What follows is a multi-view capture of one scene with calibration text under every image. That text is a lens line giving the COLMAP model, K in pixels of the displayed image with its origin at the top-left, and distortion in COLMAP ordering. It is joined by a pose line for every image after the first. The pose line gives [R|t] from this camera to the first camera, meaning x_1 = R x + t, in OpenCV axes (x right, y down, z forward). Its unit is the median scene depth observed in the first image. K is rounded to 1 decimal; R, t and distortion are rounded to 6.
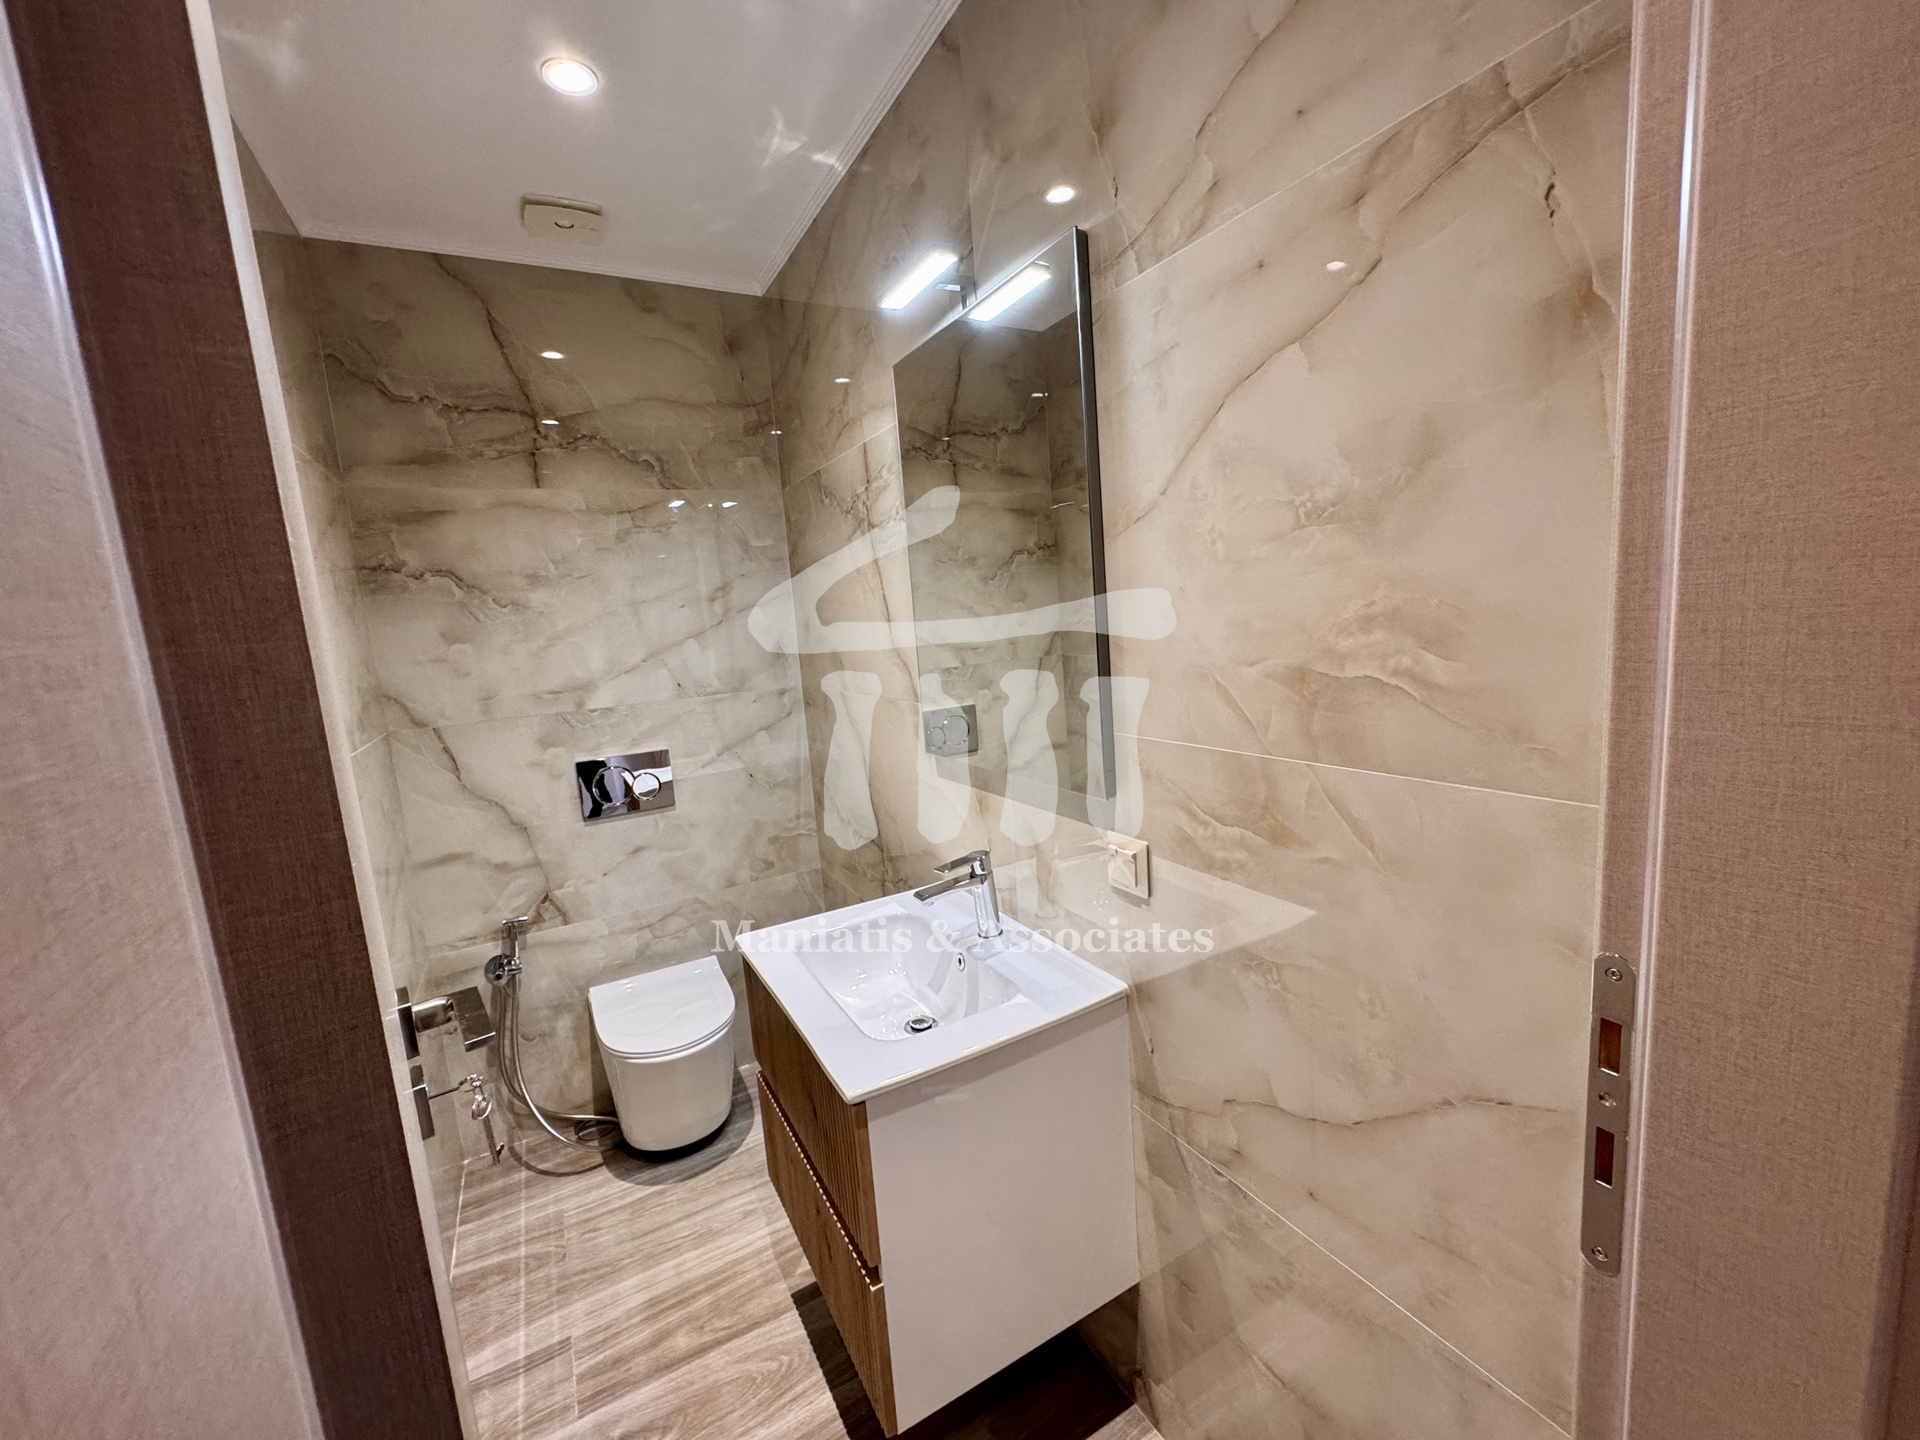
lens RADIAL K [[764.5, 0, 956.4], [0, 764.5, 721.2], [0, 0, 1]] dist [-0.003067, 0.001532]
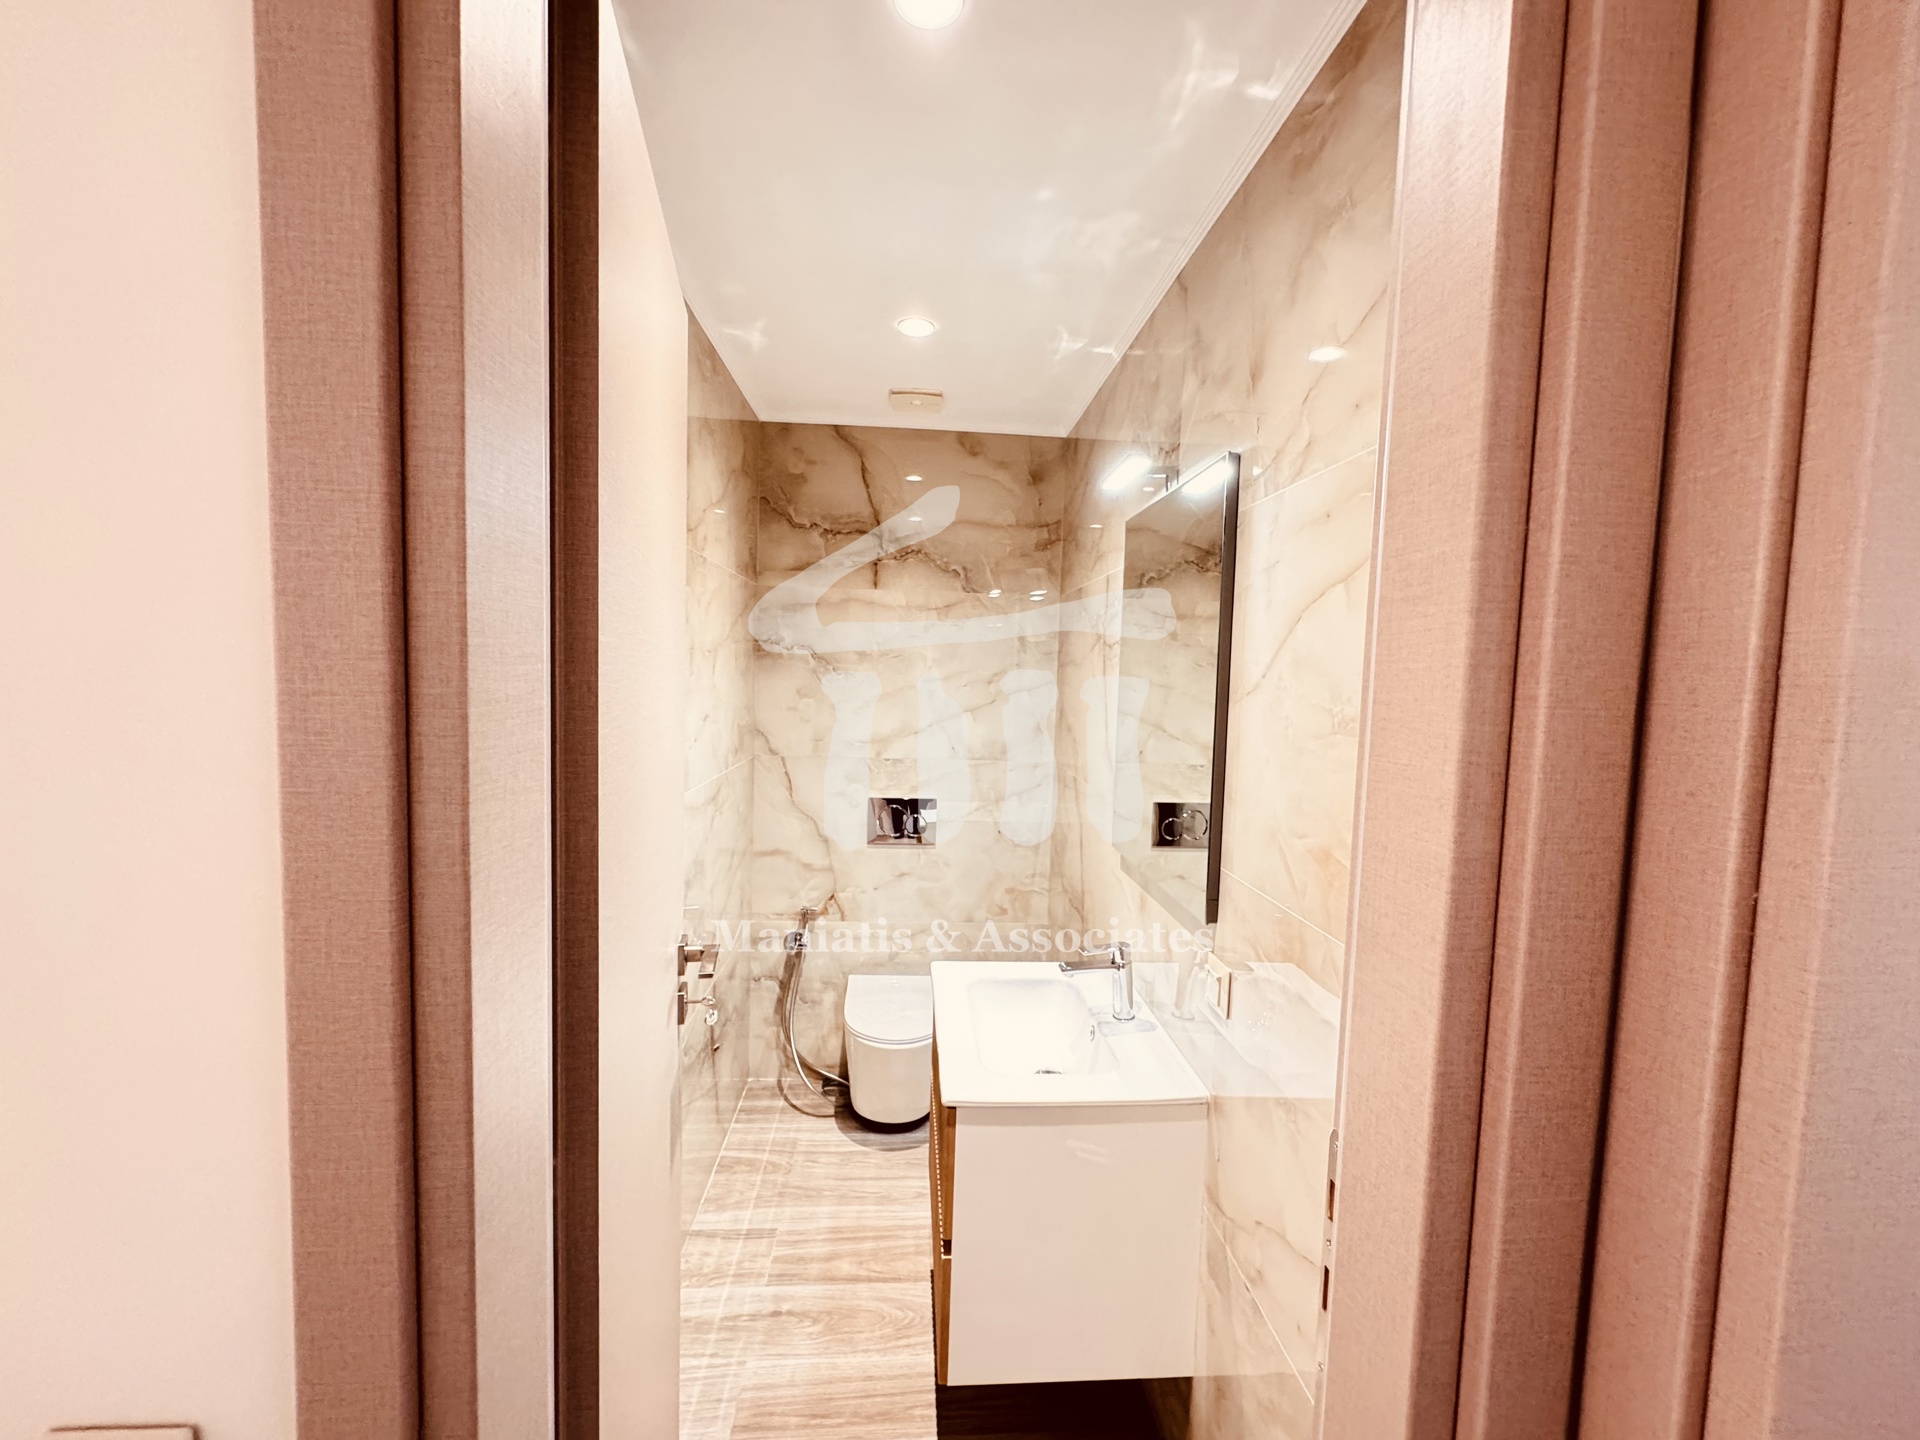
lens RADIAL K [[764.5, 0, 963.9], [0, 764.5, 719.5], [0, 0, 1]] dist [-0.003067, 0.001532]
pose [[0.900493, 0.127263, -0.415831, 0.184007], [-0.155123, 0.987318, -0.033760, -0.063545], [0.406262, 0.094905, 0.908815, -0.132900]]
